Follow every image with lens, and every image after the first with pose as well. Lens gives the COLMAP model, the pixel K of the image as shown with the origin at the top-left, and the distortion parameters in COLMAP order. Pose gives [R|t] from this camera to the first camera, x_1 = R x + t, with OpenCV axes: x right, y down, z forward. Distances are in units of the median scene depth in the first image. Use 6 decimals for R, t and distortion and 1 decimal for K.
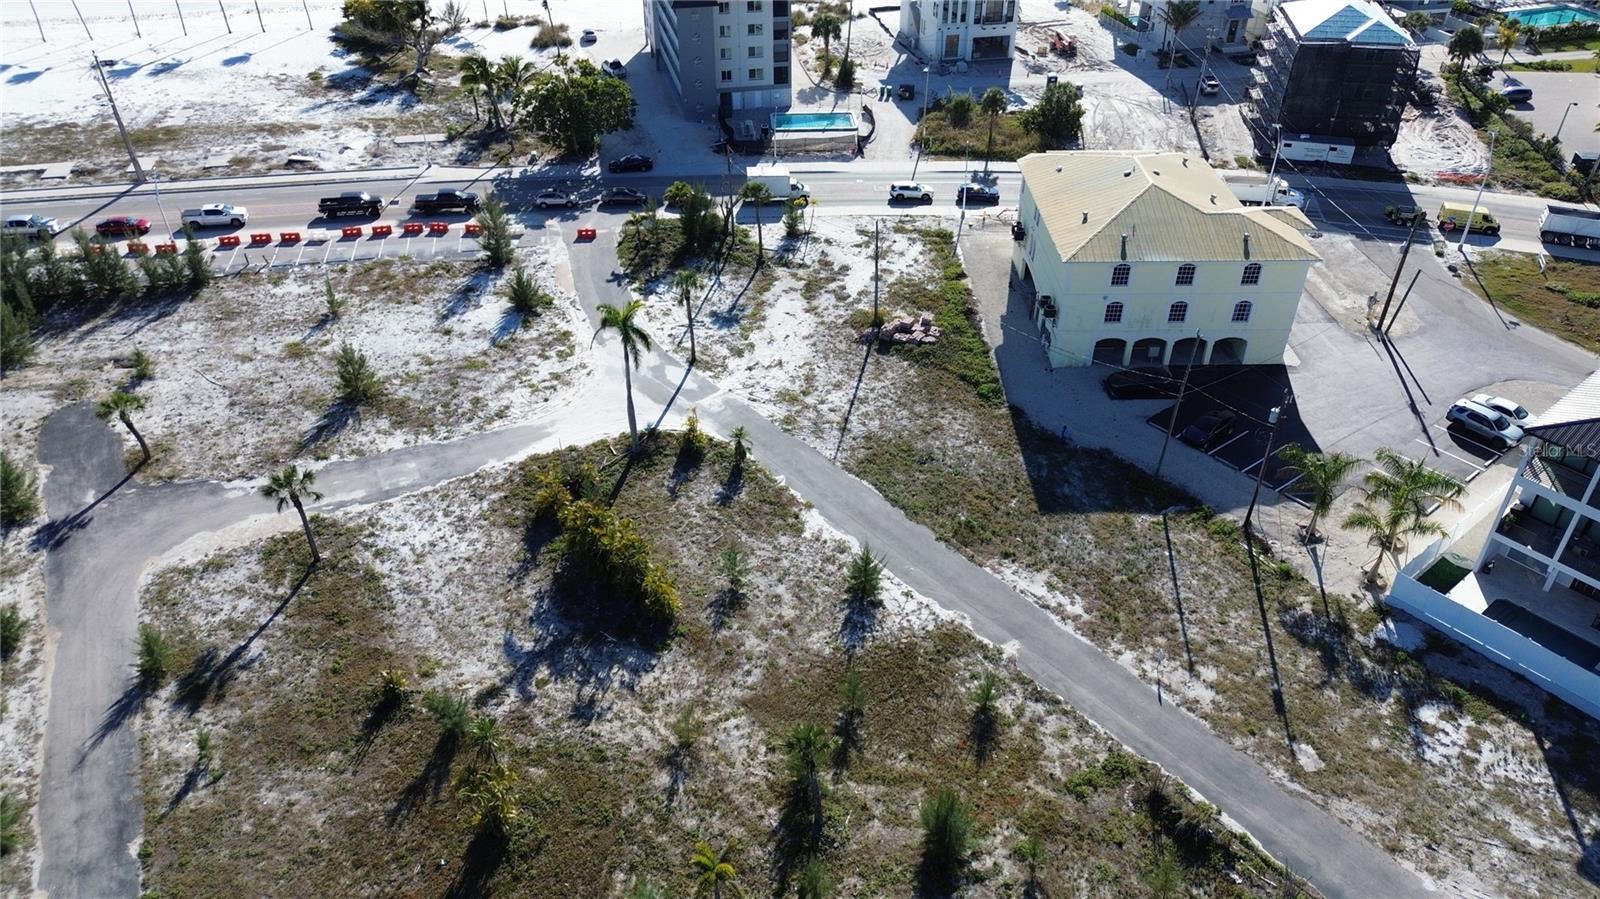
lens RADIAL K [[1124.7, 0, 800.0], [0, 1124.7, 449.5], [0, 0, 1]] dist [0.141111, -0.310837]
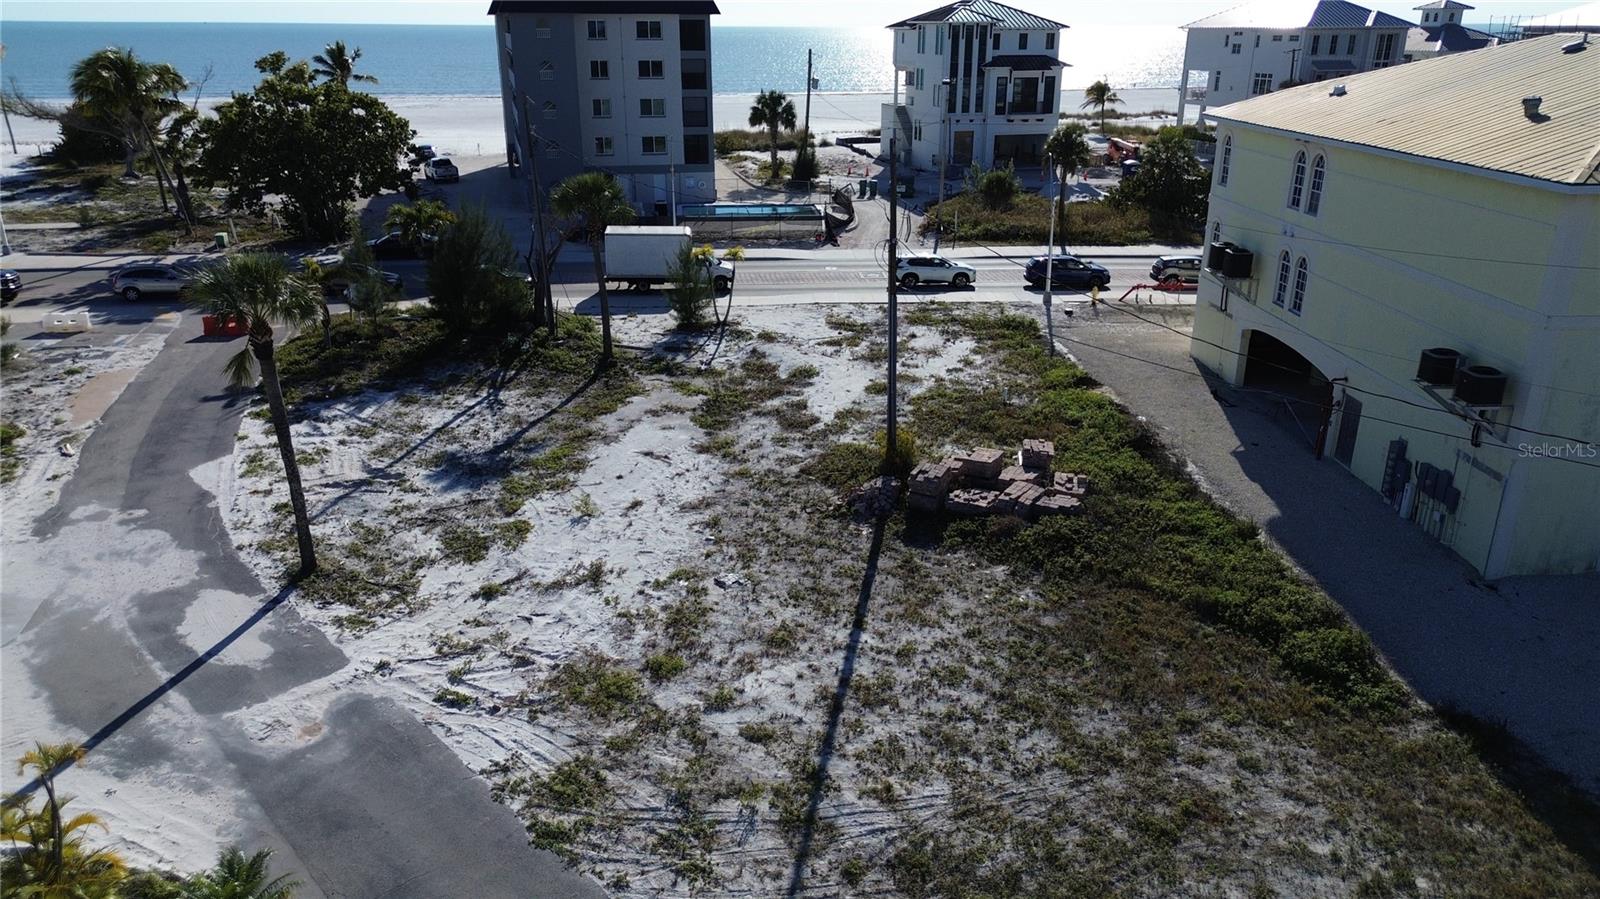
lens RADIAL K [[1129.6, 0, 800.0], [0, 1129.6, 449.5], [0, 0, 1]] dist [0.088695, -0.095544]
pose [[0.999546, -0.011303, 0.027917, 0.027441], [0.017979, 0.967569, -0.251967, -0.028156], [-0.024164, 0.252355, 0.967333, 0.630186]]
